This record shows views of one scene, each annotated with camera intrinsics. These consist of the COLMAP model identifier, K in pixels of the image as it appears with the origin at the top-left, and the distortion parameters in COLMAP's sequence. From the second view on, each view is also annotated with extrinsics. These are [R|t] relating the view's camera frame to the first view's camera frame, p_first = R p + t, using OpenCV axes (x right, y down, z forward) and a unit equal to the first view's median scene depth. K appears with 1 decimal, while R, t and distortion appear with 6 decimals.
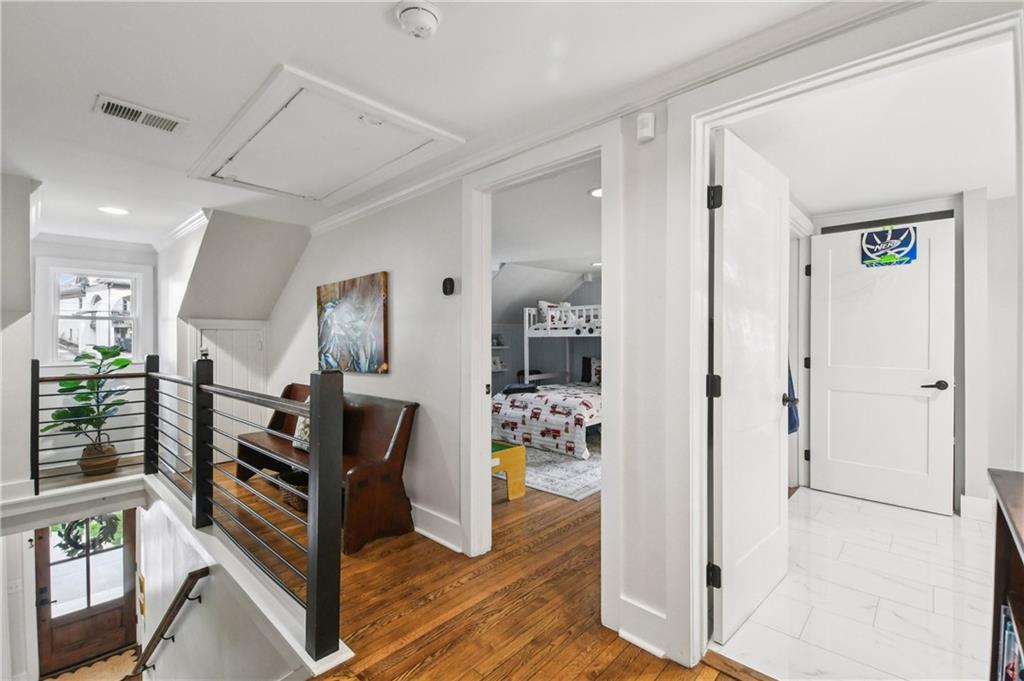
lens RADIAL K [[447.4, 0, 512.0], [0, 447.4, 340.5], [0, 0, 1]] dist [-0.001701, -0.000311]
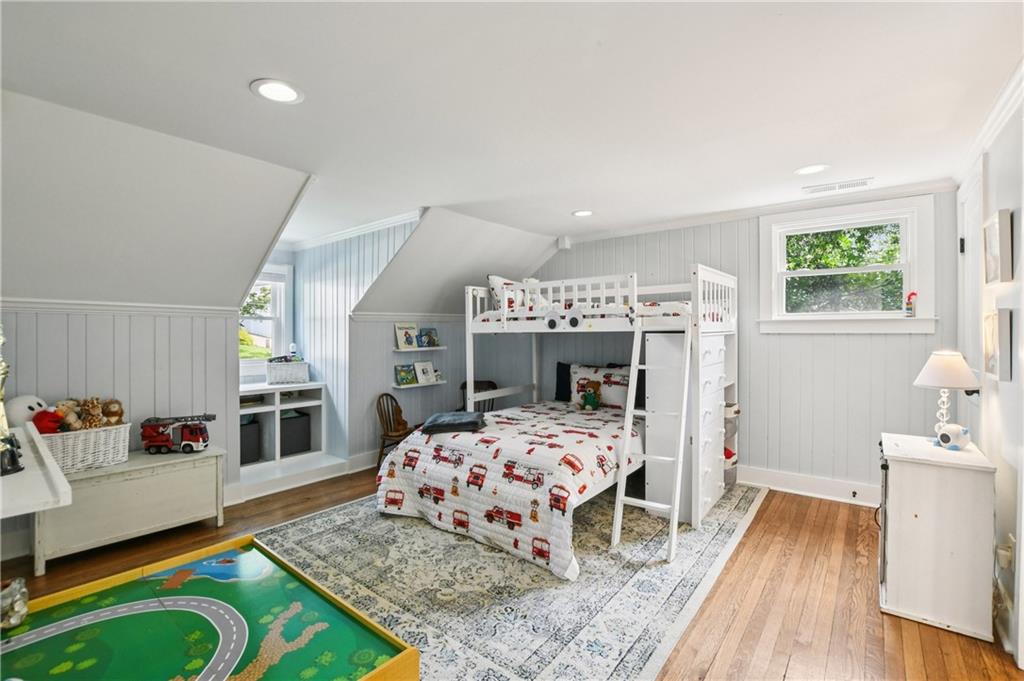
lens RADIAL K [[455.2, 0, 509.3], [0, 455.2, 344.3], [0, 0, 1]] dist [-0.024134, 0.000138]
pose [[0.997485, -0.004543, 0.070726, 0.051411], [0.003146, 0.999798, 0.019856, -0.005175], [-0.070802, -0.019583, 0.997298, 0.432996]]
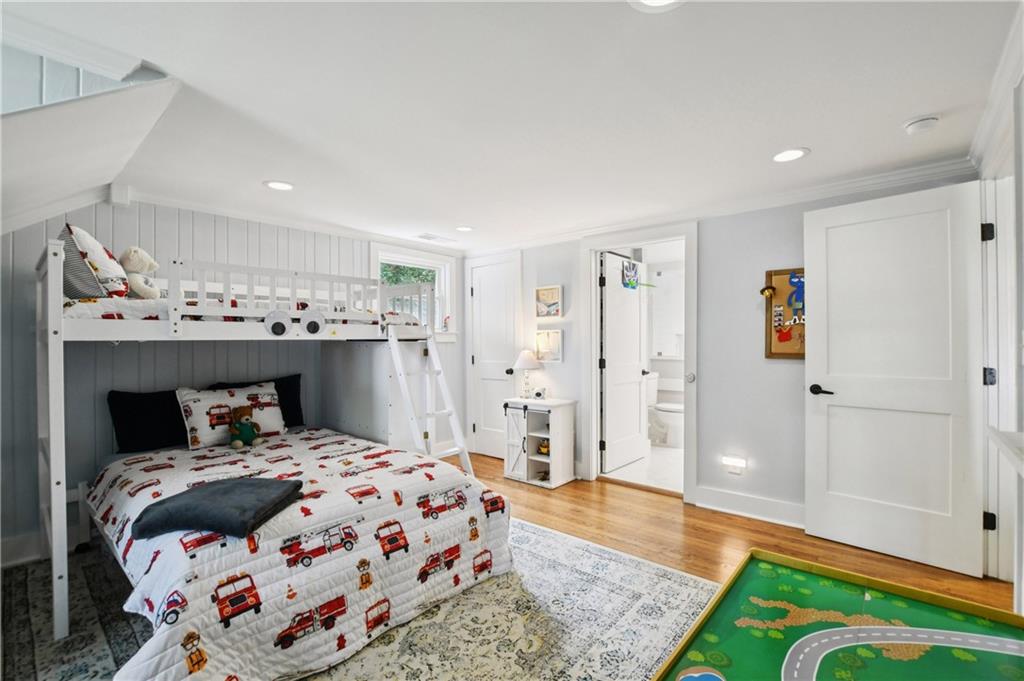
lens RADIAL K [[455.2, 0, 509.3], [0, 455.2, 344.3], [0, 0, 1]] dist [-0.024134, 0.000138]
pose [[-0.032717, -0.004379, 0.999455, -0.322413], [0.010053, 0.999938, 0.004710, -0.004719], [-0.999414, 0.010202, -0.032671, 0.863178]]
